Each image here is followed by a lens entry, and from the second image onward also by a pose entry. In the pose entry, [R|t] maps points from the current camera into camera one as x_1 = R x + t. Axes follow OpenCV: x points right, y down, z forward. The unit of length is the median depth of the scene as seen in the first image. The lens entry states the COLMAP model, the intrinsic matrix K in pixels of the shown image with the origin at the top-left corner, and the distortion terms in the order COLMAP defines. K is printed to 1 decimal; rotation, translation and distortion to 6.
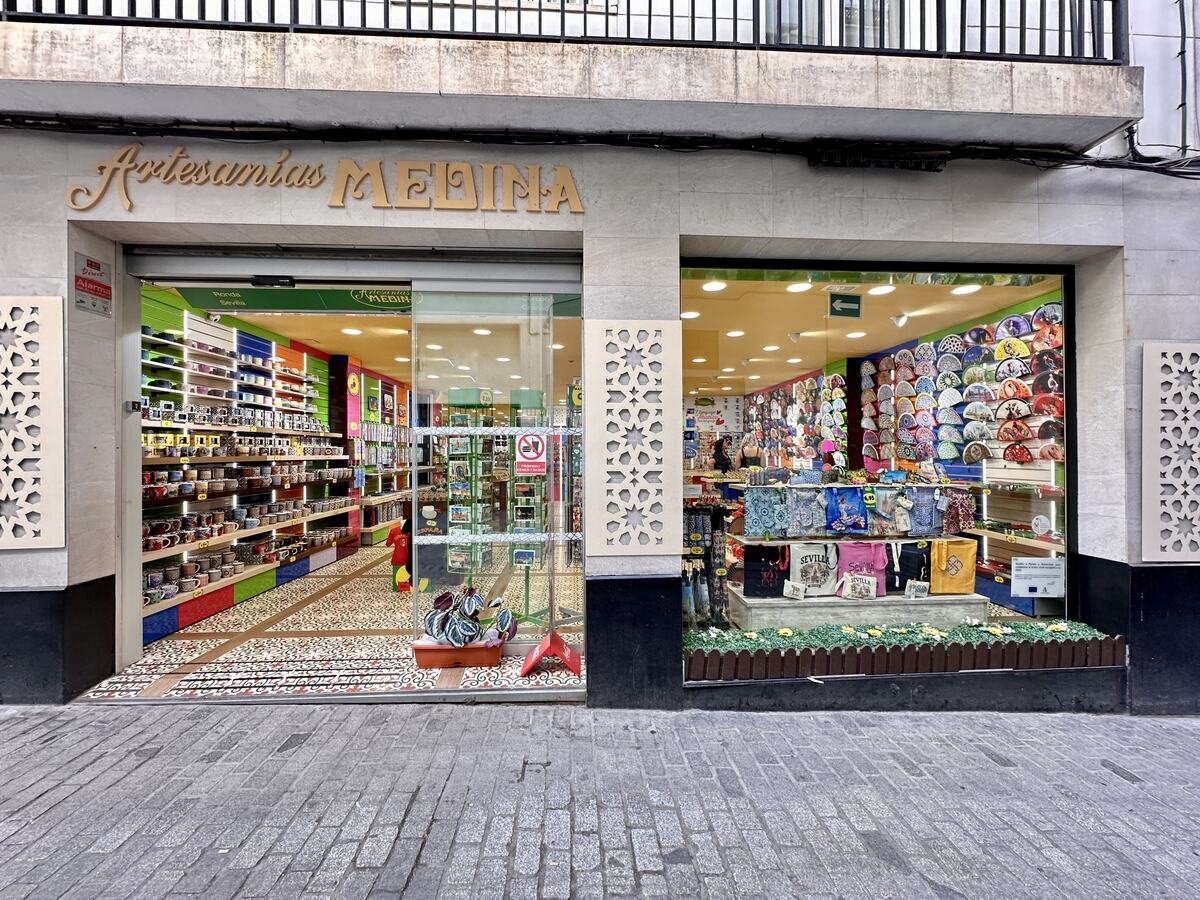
lens RADIAL K [[477.3, 0, 603.9], [0, 477.3, 452.0], [0, 0, 1]] dist [0.000507, -0.000200]
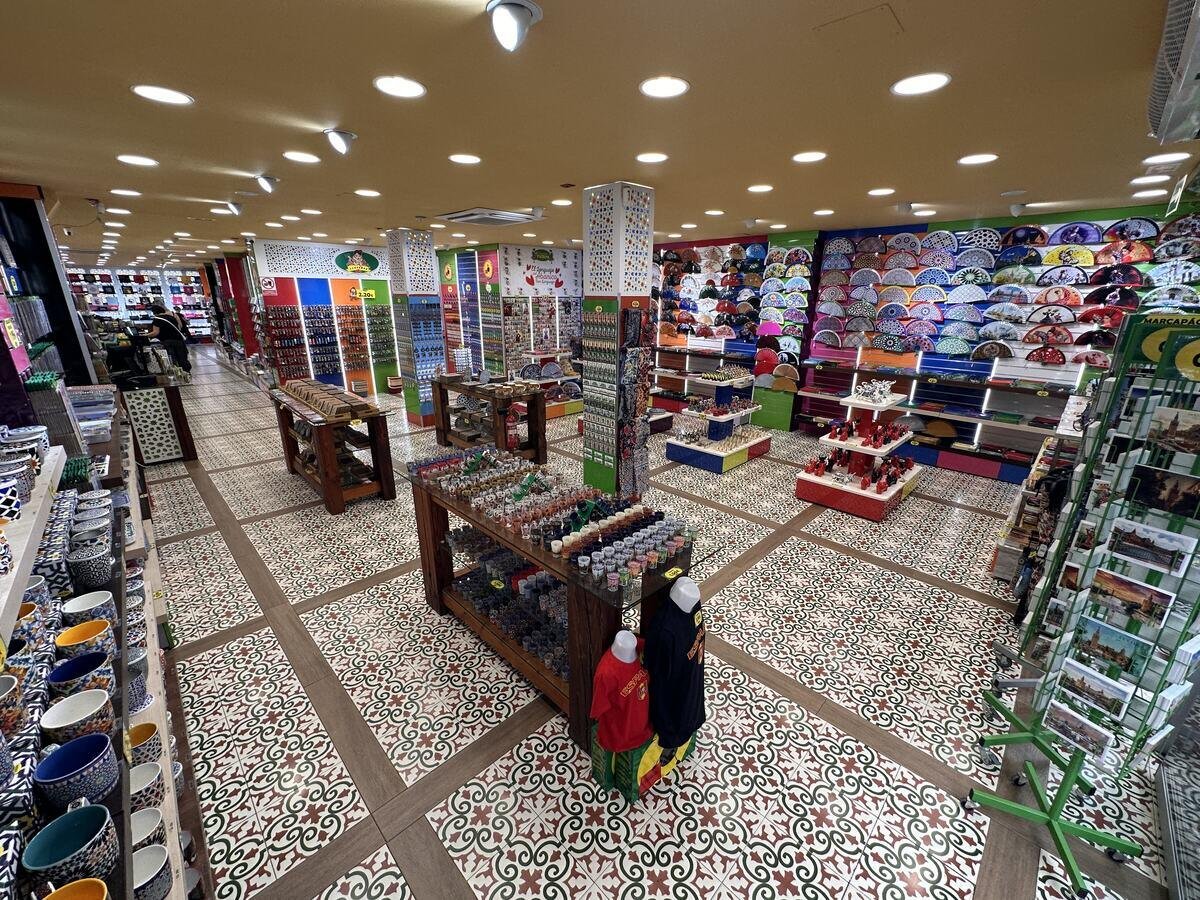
lens RADIAL K [[477.3, 0, 601.3], [0, 477.3, 449.3], [0, 0, 1]] dist [0.000507, -0.000200]
pose [[0.744922, -0.212108, 0.632536, -0.632872], [-0.002833, 0.947100, 0.320926, -0.134902], [-0.667146, -0.240857, 0.704915, 0.777927]]
